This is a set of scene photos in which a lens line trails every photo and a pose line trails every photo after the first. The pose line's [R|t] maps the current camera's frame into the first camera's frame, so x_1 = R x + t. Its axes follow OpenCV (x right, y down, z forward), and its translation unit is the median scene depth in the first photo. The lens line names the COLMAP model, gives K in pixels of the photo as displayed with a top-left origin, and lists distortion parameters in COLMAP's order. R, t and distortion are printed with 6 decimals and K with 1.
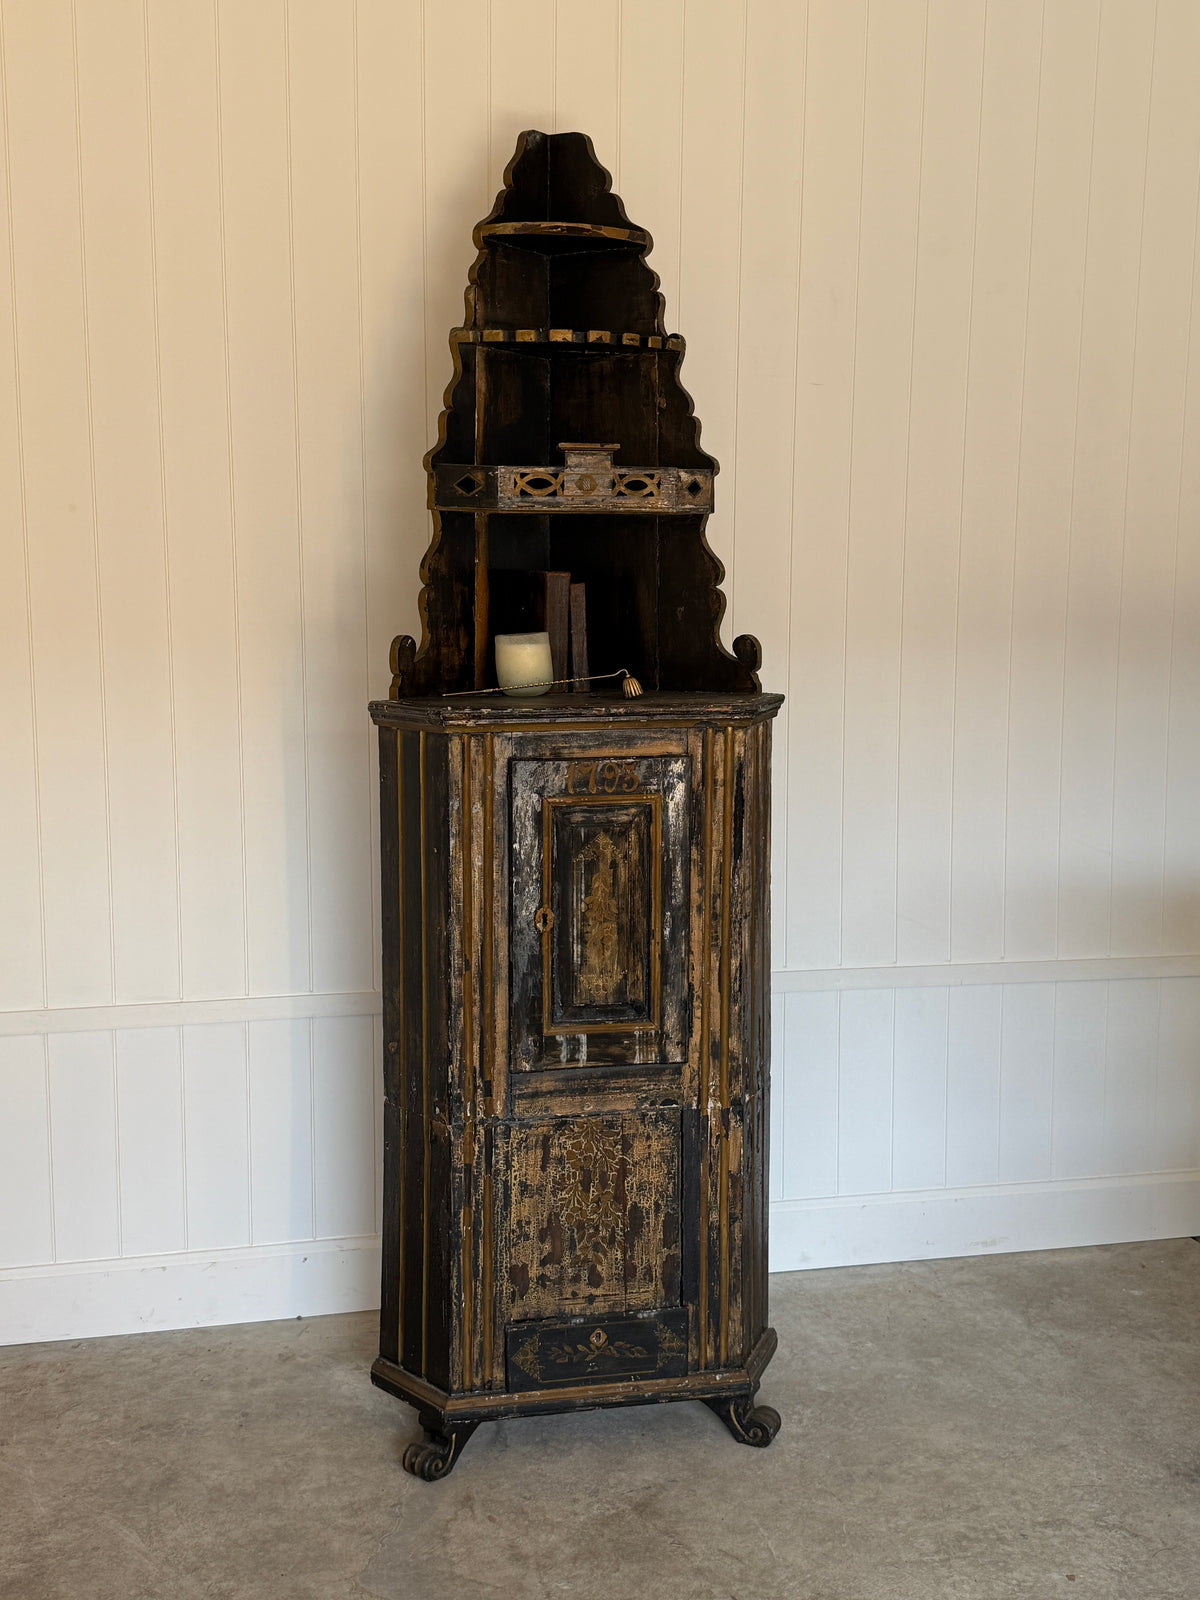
lens RADIAL K [[1656.8, 0, 600.0], [0, 1656.8, 800.0], [0, 0, 1]] dist [0.193757, -0.441029]
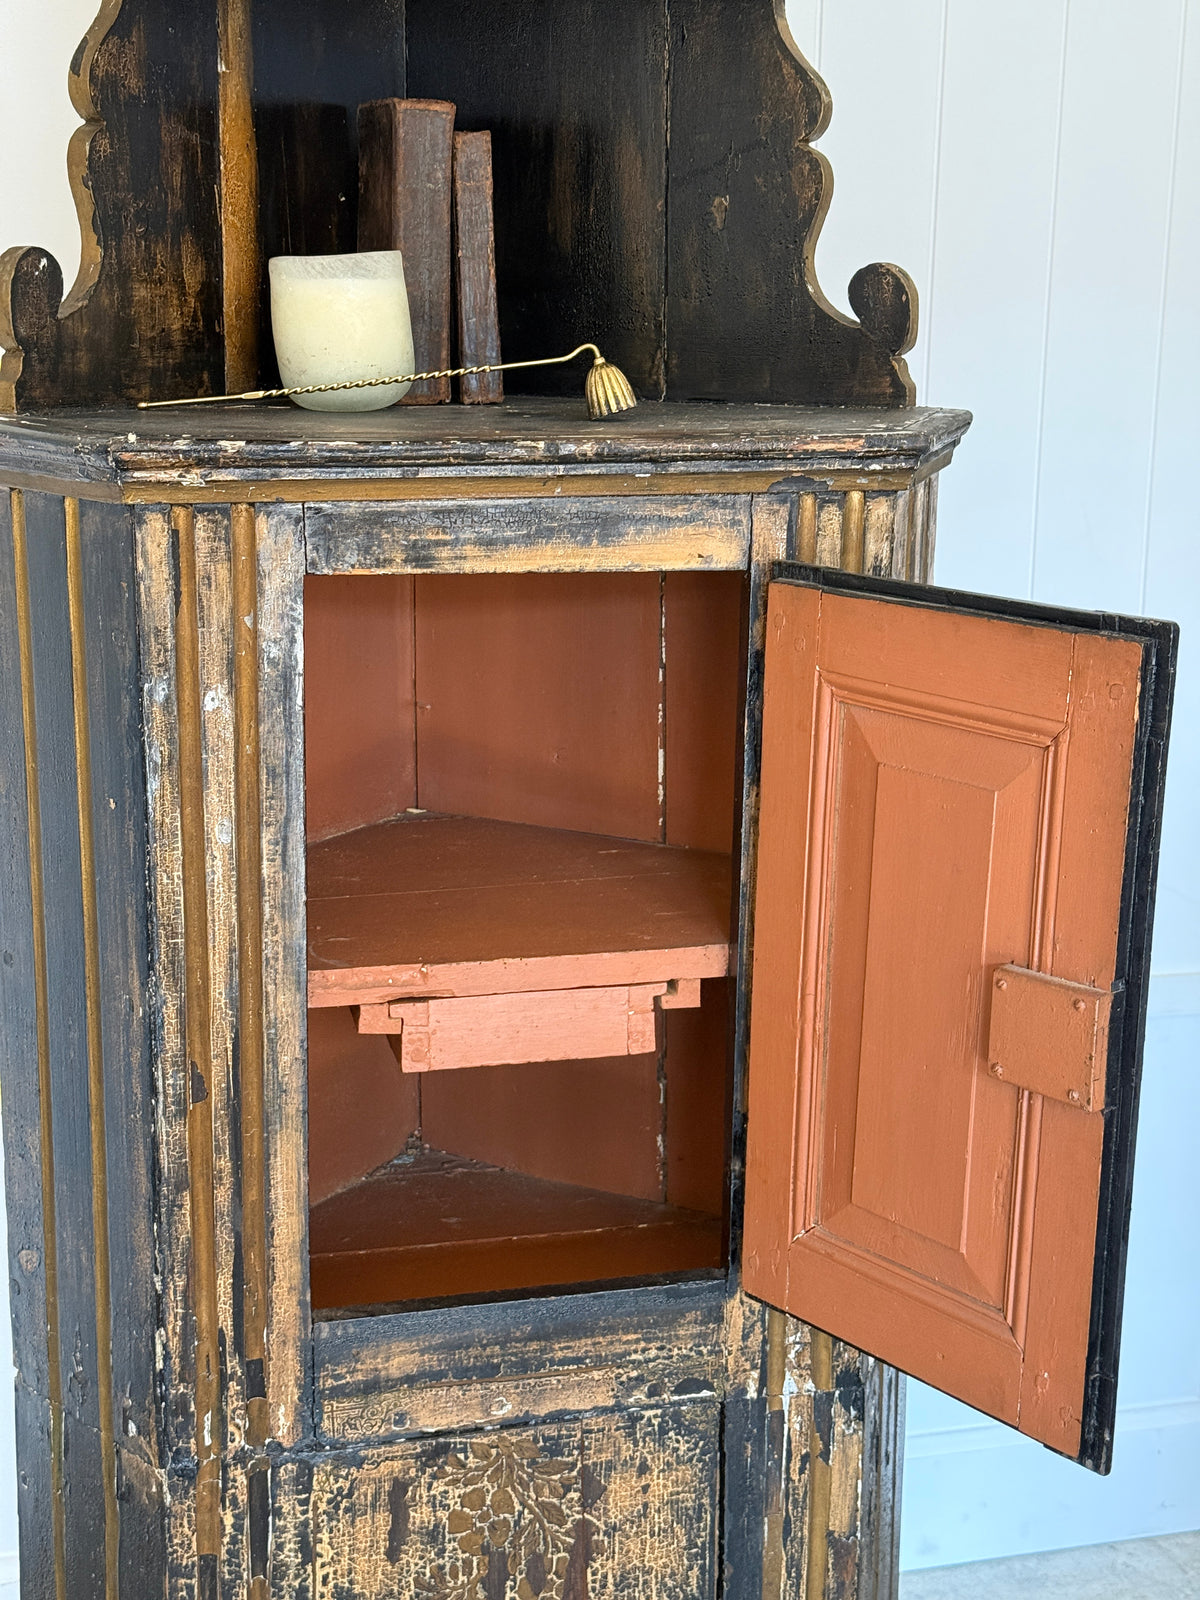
lens RADIAL K [[2240.8, 0, 603.5], [0, 2240.8, 795.3], [0, 0, 1]] dist [0.188247, -0.366363]
pose [[0.999036, -0.000501, 0.043894, -0.006253], [-0.003828, 0.995133, 0.098465, -0.024022], [-0.043730, -0.098538, 0.994172, 0.449963]]
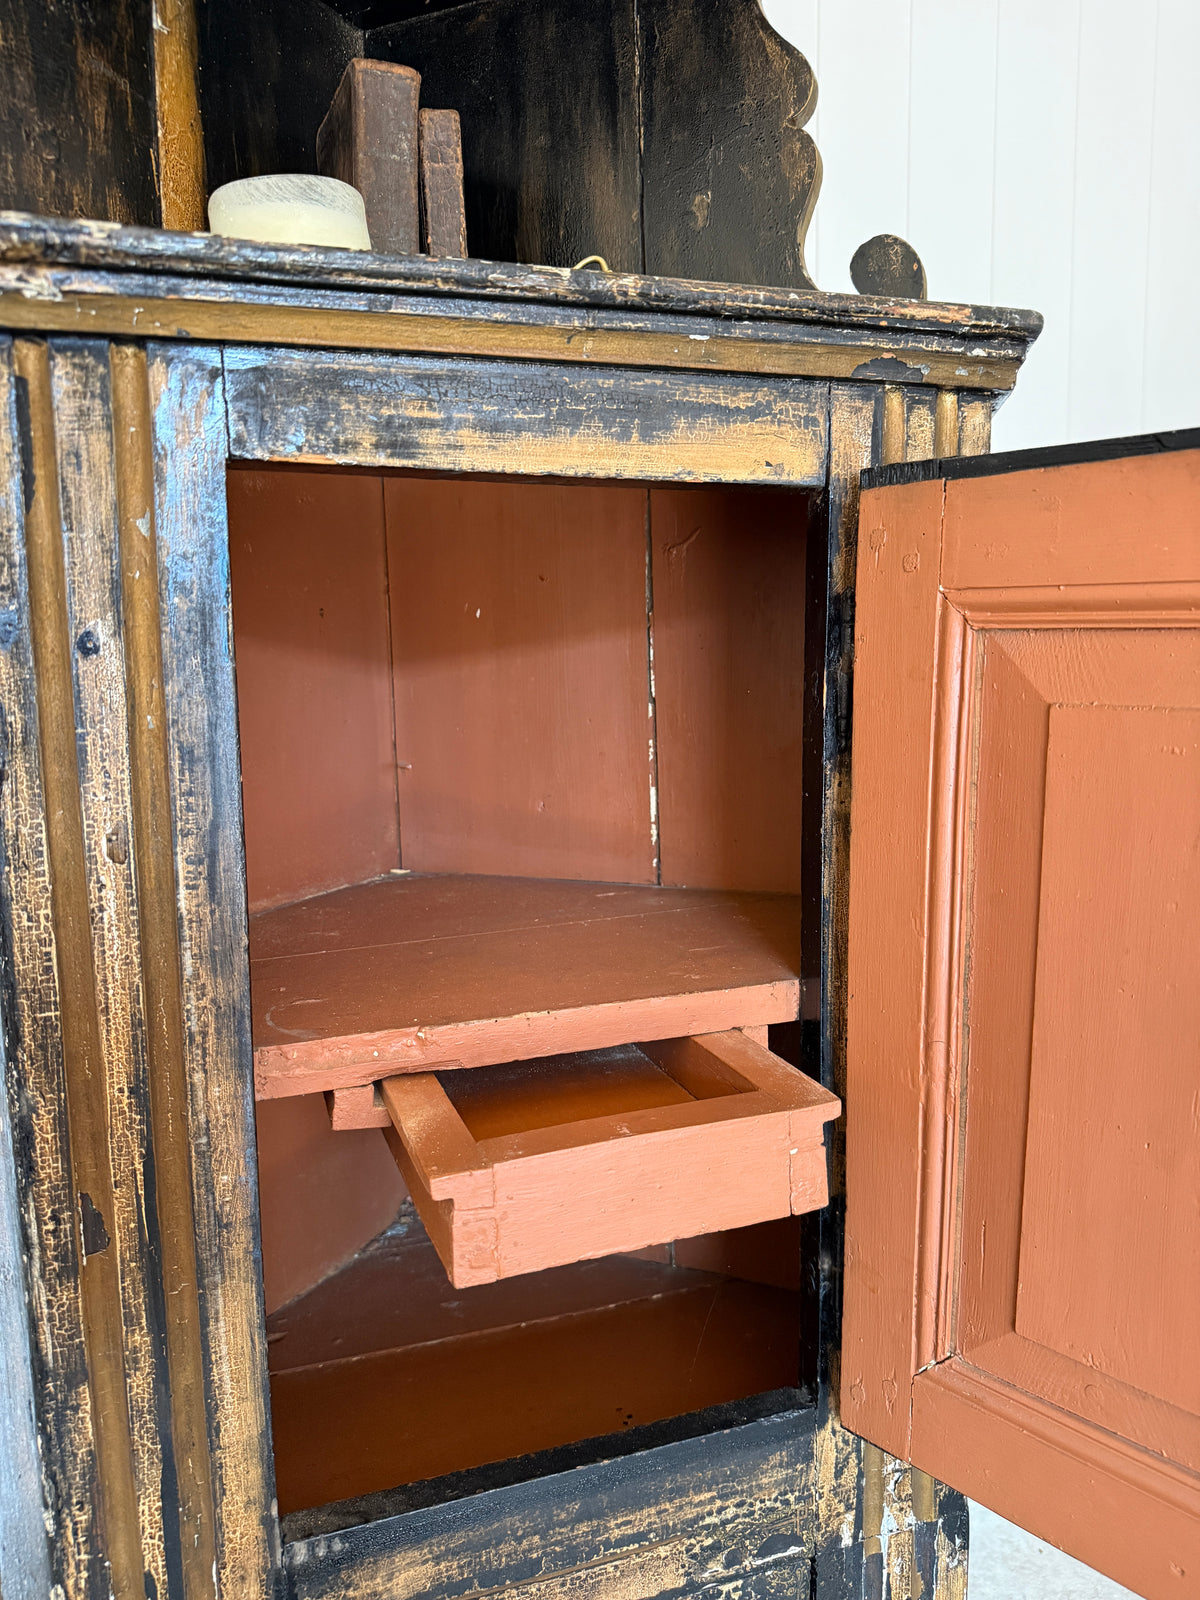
lens RADIAL K [[1150.6, 0, 586.9], [0, 1150.6, 801.1], [0, 0, 1]] dist [0.010396, -0.027558]
pose [[0.990584, -0.037246, 0.131743, -0.021866], [0.039061, 0.999174, -0.011223, 0.033263], [-0.131216, 0.016263, 0.991220, 0.780472]]
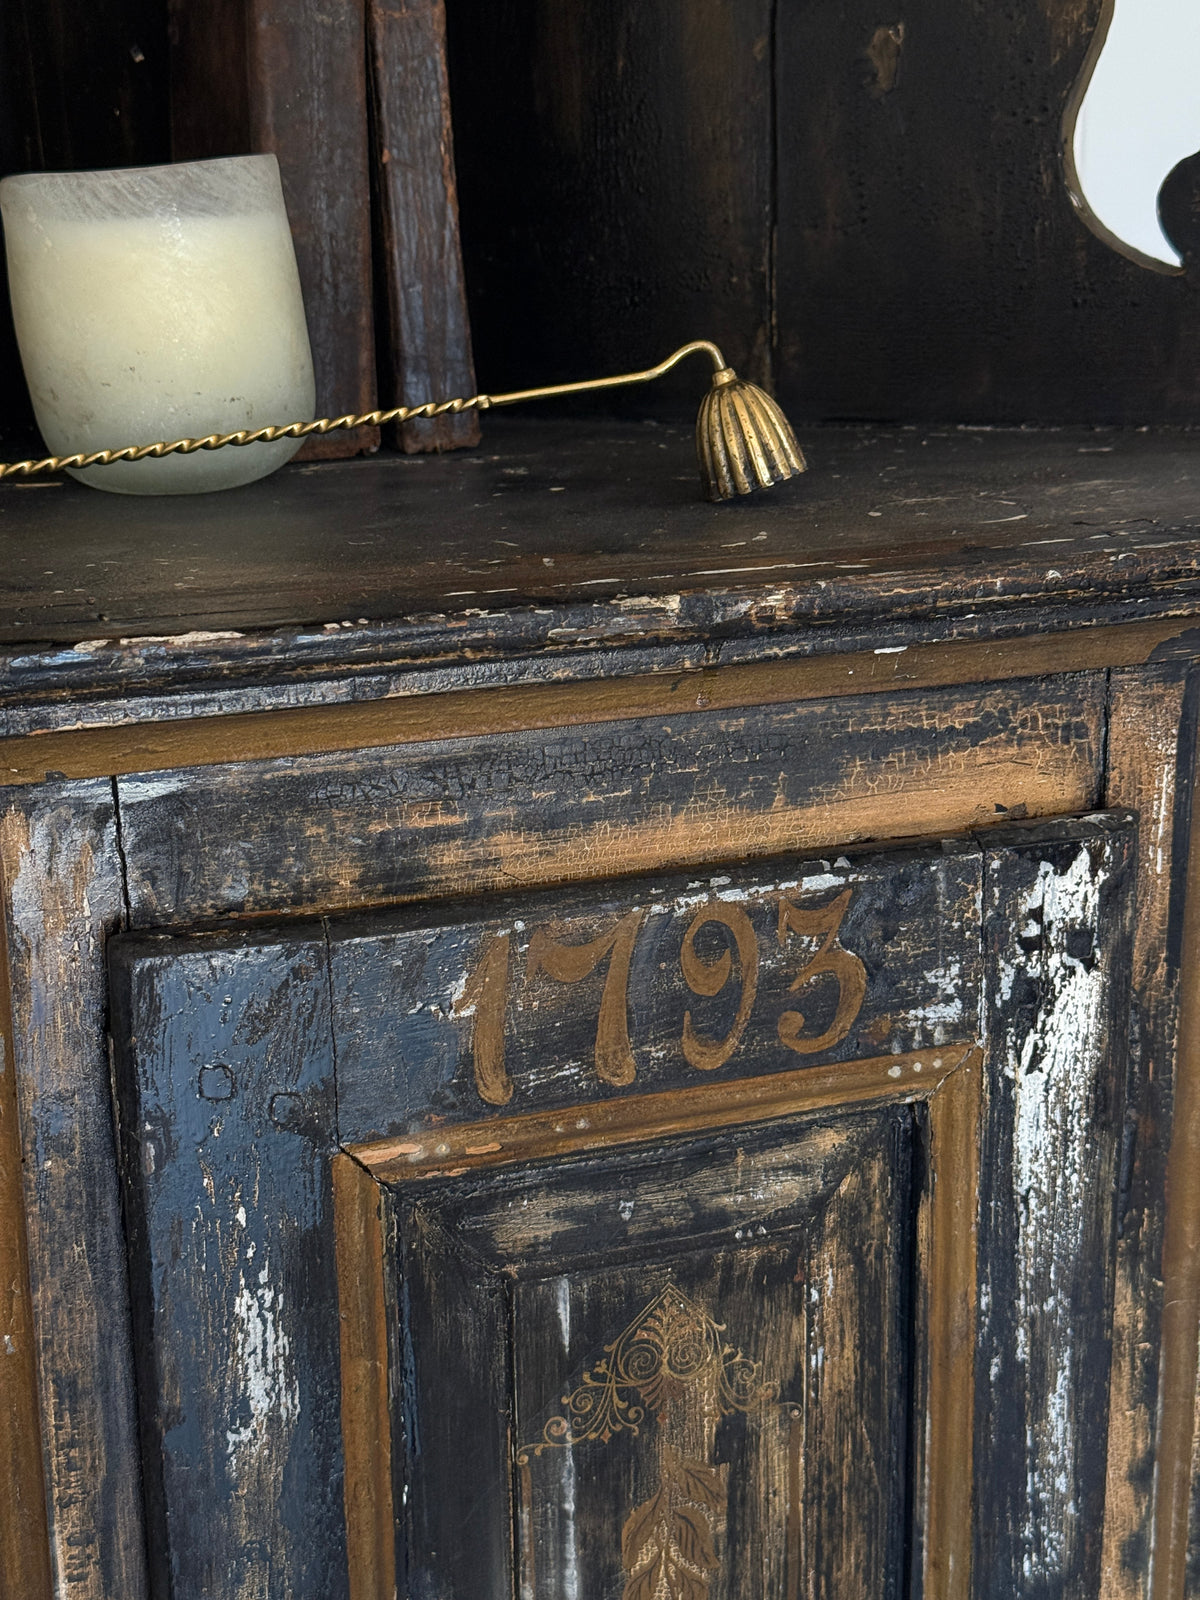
lens RADIAL K [[2268.9, 0, 575.3], [0, 2268.9, 797.8], [0, 0, 1]] dist [0.184347, -0.384214]
pose [[0.991191, -0.055346, 0.120318, -0.034324], [0.038397, 0.989565, 0.138875, -0.064626], [-0.126748, -0.133032, 0.982974, 0.746333]]
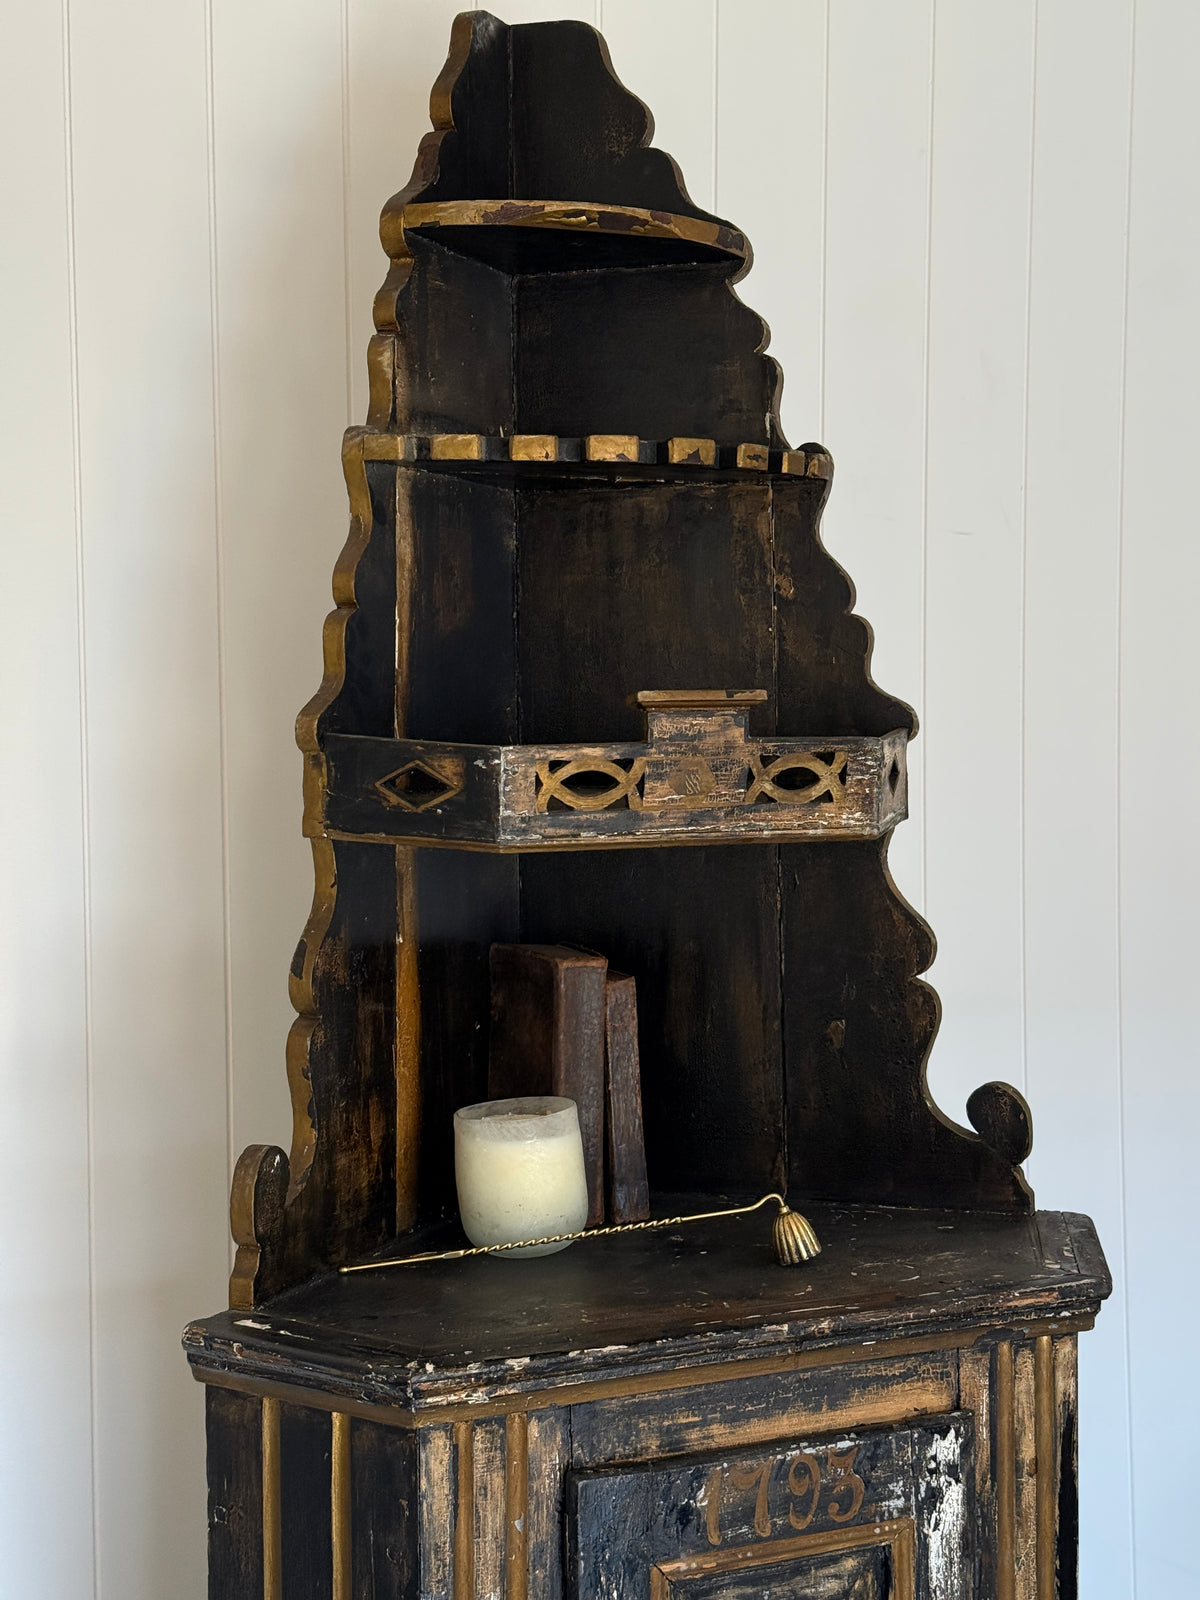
lens RADIAL K [[2240.8, 0, 603.5], [0, 2240.8, 795.3], [0, 0, 1]] dist [0.188247, -0.366363]
pose [[0.979248, -0.020820, 0.201594, -0.146780], [0.040457, 0.994770, -0.093786, -0.129974], [-0.198587, 0.099996, 0.974969, 0.429545]]
